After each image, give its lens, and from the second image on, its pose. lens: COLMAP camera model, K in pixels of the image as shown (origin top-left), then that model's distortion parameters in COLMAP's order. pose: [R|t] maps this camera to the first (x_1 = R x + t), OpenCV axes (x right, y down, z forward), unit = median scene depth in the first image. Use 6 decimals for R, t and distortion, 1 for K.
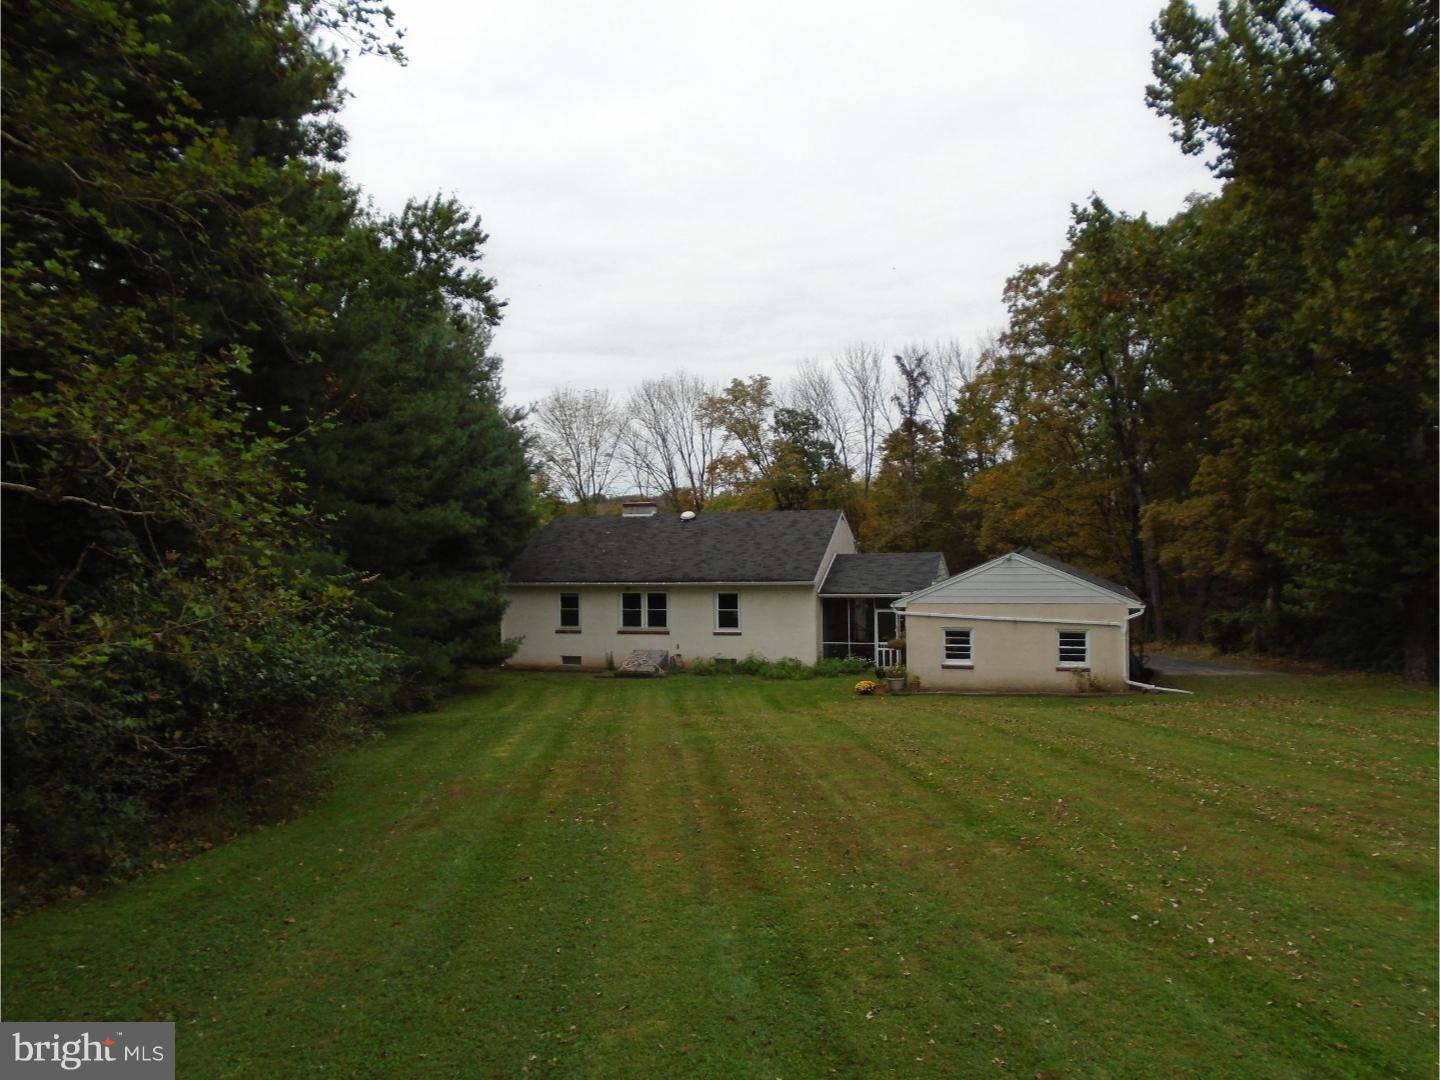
lens RADIAL K [[1112.3, 0, 720.0], [0, 1112.3, 540.0], [0, 0, 1]] dist [-0.011394, 0.002590]
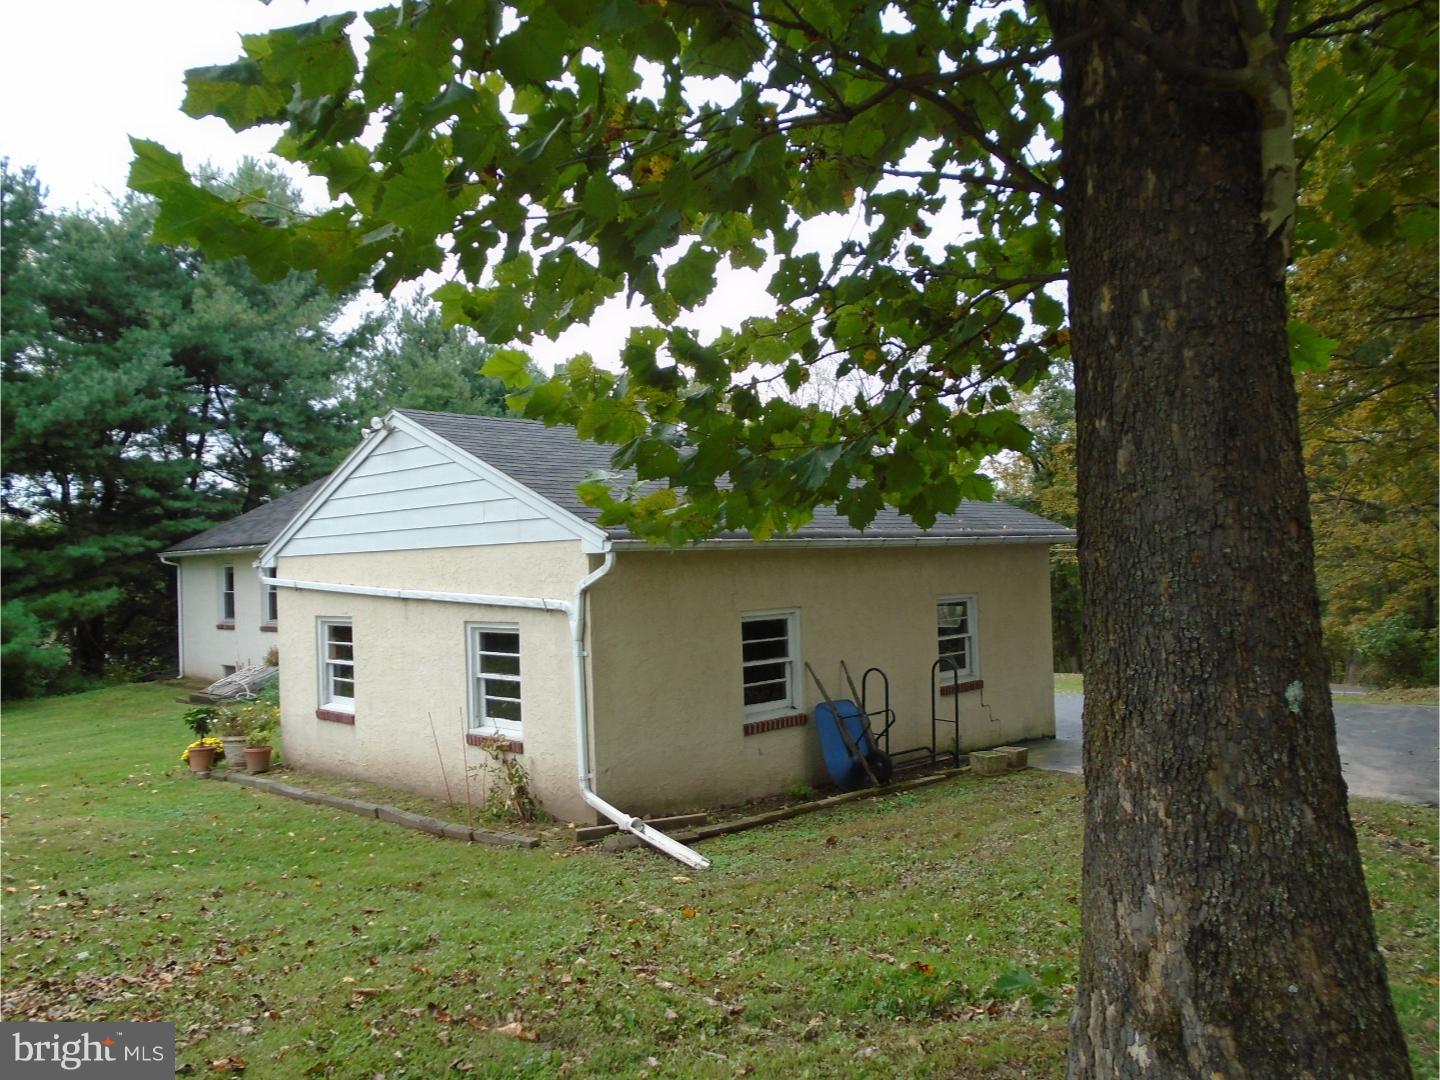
lens RADIAL K [[1112.3, 0, 720.0], [0, 1112.3, 540.0], [0, 0, 1]] dist [-0.011394, 0.002590]
pose [[0.887275, -0.021395, -0.460744, 0.424692], [0.014423, 0.999722, -0.018648, 0.050443], [0.461015, 0.009900, 0.887337, 0.588371]]
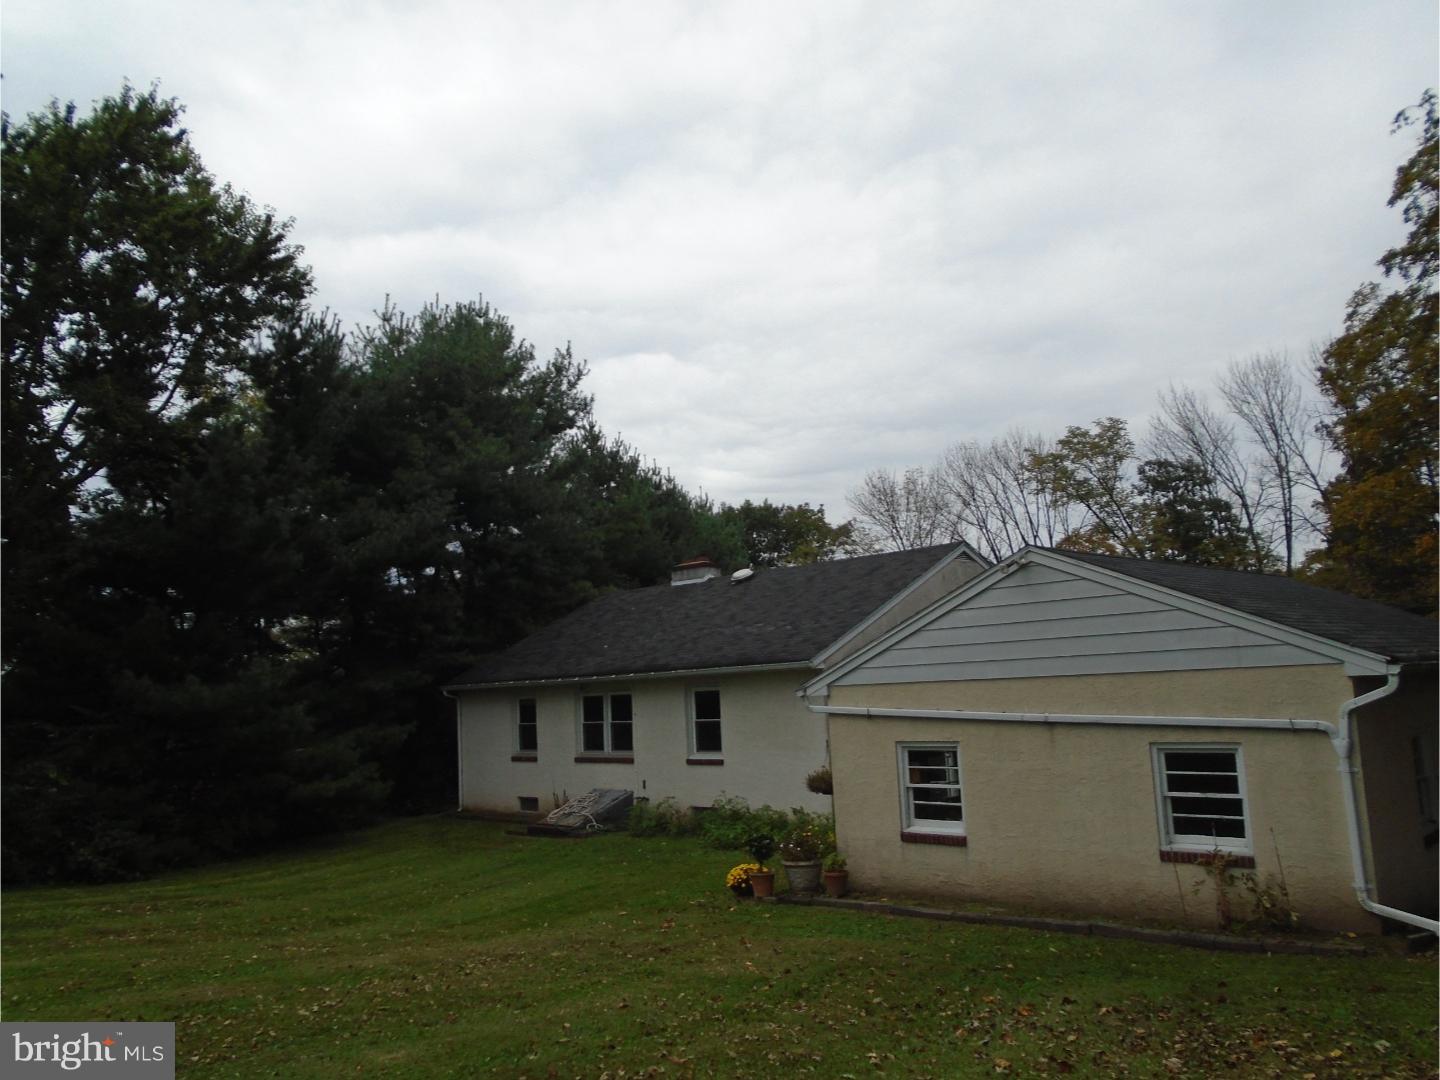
lens RADIAL K [[1112.3, 0, 720.0], [0, 1112.3, 540.0], [0, 0, 1]] dist [-0.011394, 0.002590]
pose [[0.887605, -0.086348, -0.452439, 0.278623], [0.029128, 0.990828, -0.131956, 0.046749], [0.459683, 0.103946, 0.881979, 0.487623]]
